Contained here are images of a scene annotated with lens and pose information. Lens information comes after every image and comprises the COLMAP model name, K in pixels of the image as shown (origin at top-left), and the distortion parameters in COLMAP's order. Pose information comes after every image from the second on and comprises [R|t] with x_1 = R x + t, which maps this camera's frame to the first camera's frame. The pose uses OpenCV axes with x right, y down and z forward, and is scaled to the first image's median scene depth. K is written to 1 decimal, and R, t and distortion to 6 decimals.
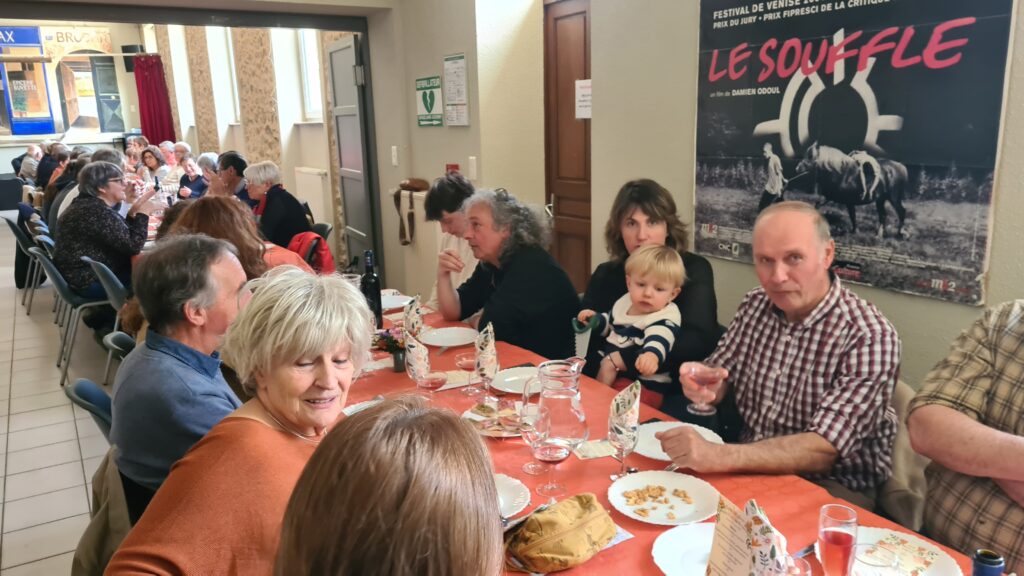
lens RADIAL K [[764.3, 0, 491.8], [0, 764.3, 291.0], [0, 0, 1]] dist [0.005619, -0.012031]
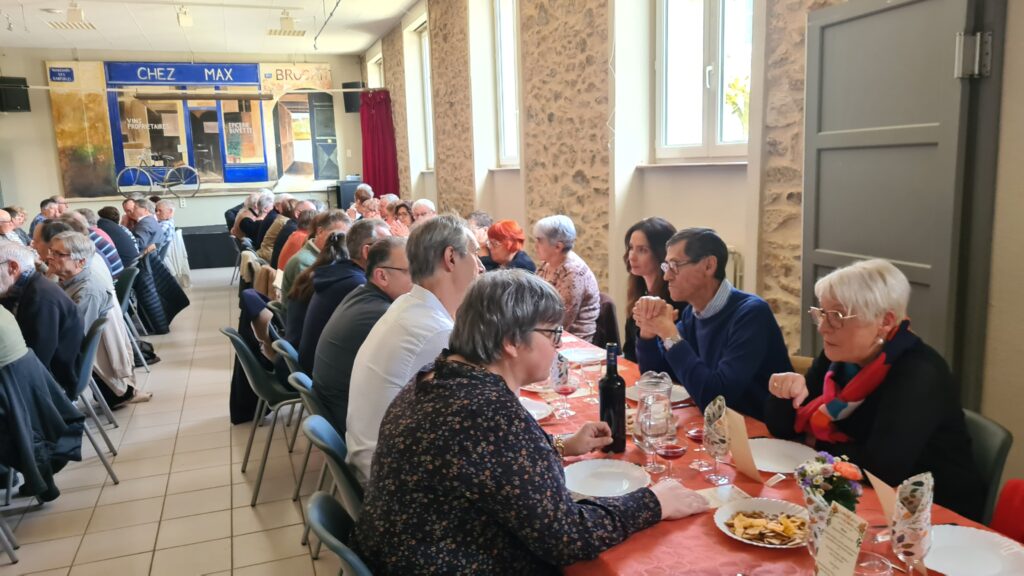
lens RADIAL K [[764.3, 0, 527.3], [0, 764.3, 310.6], [0, 0, 1]] dist [0.005619, -0.012031]
pose [[0.984852, 0.029853, -0.170807, -0.112300], [-0.035676, 0.998879, -0.031126, -0.035735], [0.169686, 0.036748, 0.984813, 0.168946]]
